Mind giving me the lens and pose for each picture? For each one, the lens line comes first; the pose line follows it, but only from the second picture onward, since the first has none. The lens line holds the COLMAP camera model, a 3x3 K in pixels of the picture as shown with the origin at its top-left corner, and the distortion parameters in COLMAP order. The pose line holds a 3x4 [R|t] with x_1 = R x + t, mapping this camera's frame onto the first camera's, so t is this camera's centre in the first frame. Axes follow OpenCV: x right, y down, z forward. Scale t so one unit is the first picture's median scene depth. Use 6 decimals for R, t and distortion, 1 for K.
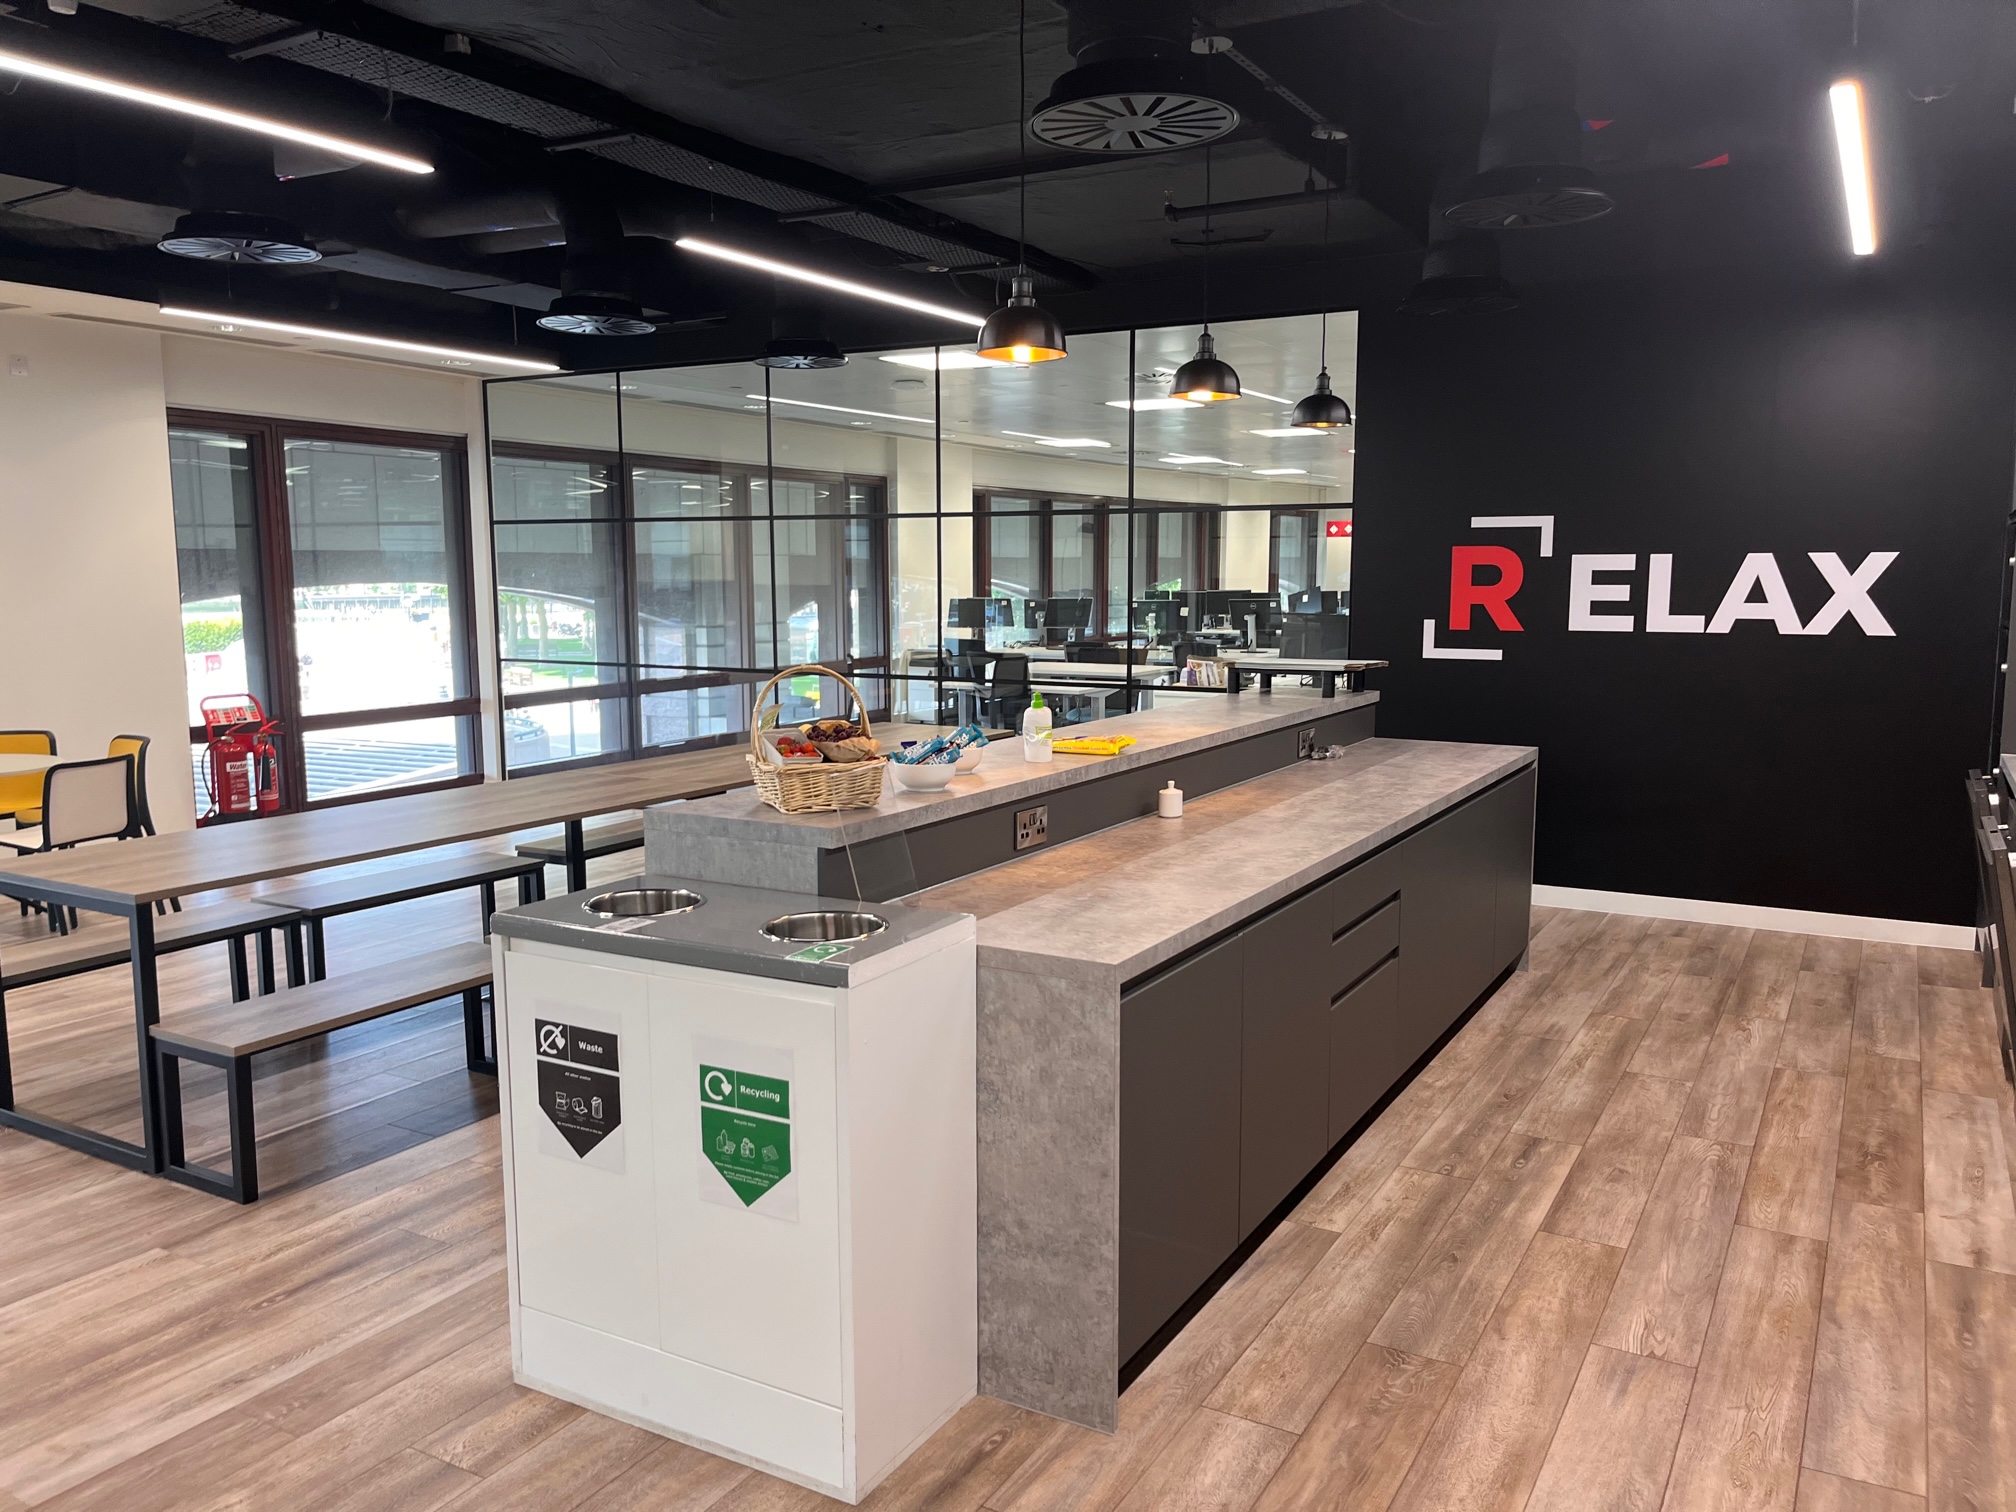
lens RADIAL K [[1533.8, 0, 1006.7], [0, 1533.8, 765.1], [0, 0, 1]] dist [0.032643, -0.001257]
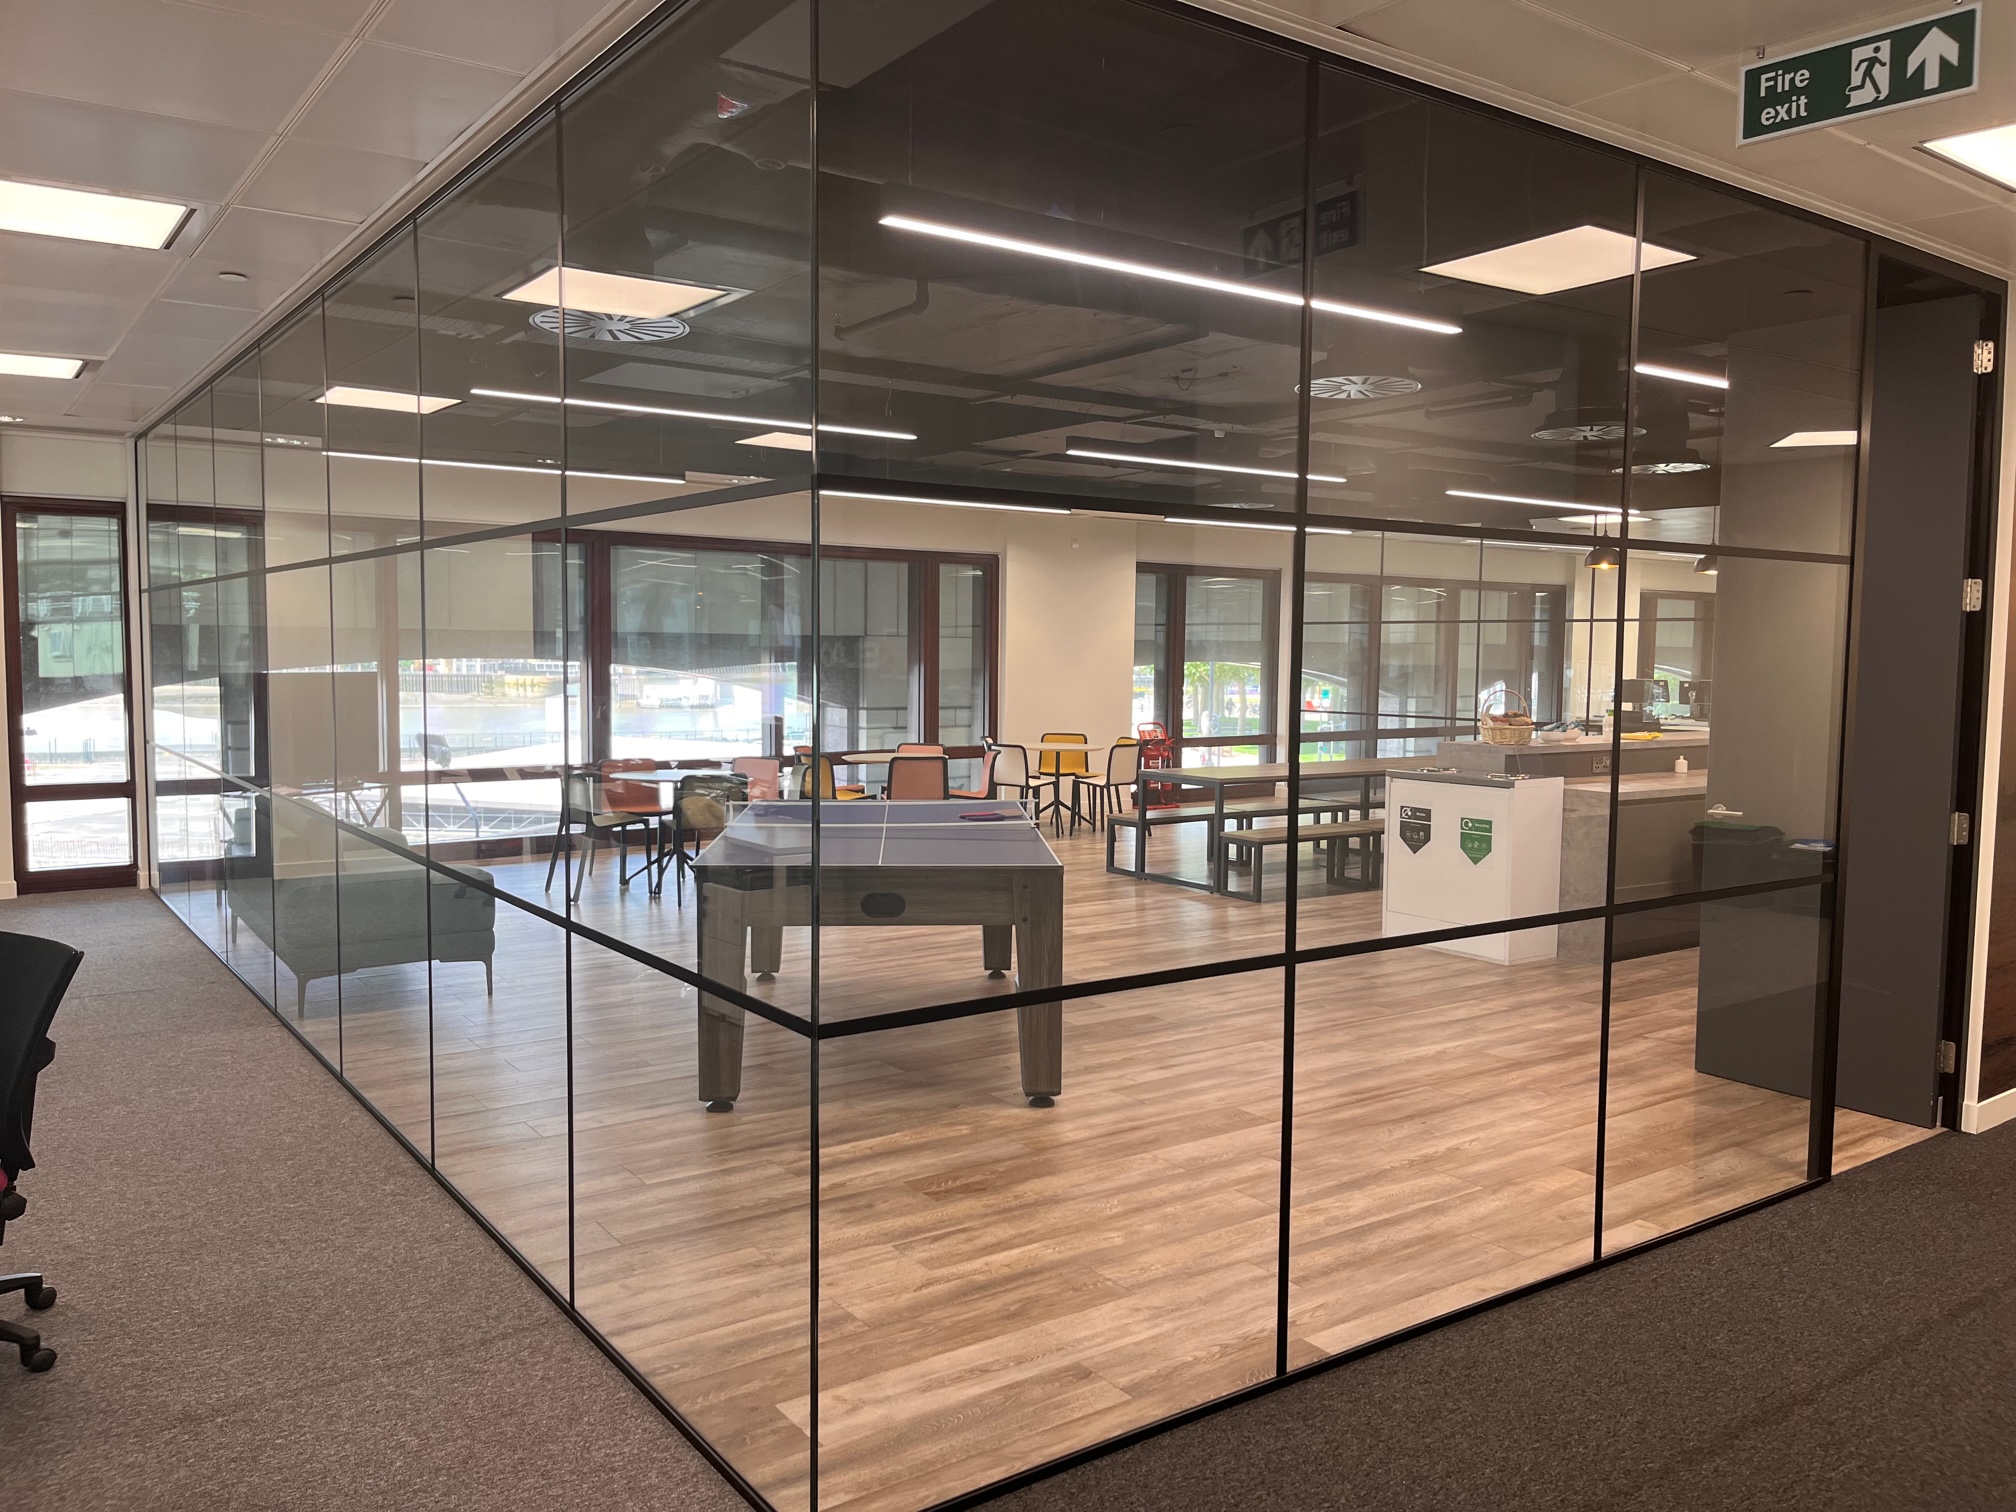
lens RADIAL K [[1533.8, 0, 996.7], [0, 1533.8, 761.1], [0, 0, 1]] dist [0.032643, -0.001257]
pose [[0.905157, 0.044811, -0.422708, 0.070377], [-0.069005, 0.996728, -0.042101, 0.079112], [0.419438, 0.067277, 0.905288, -0.605671]]
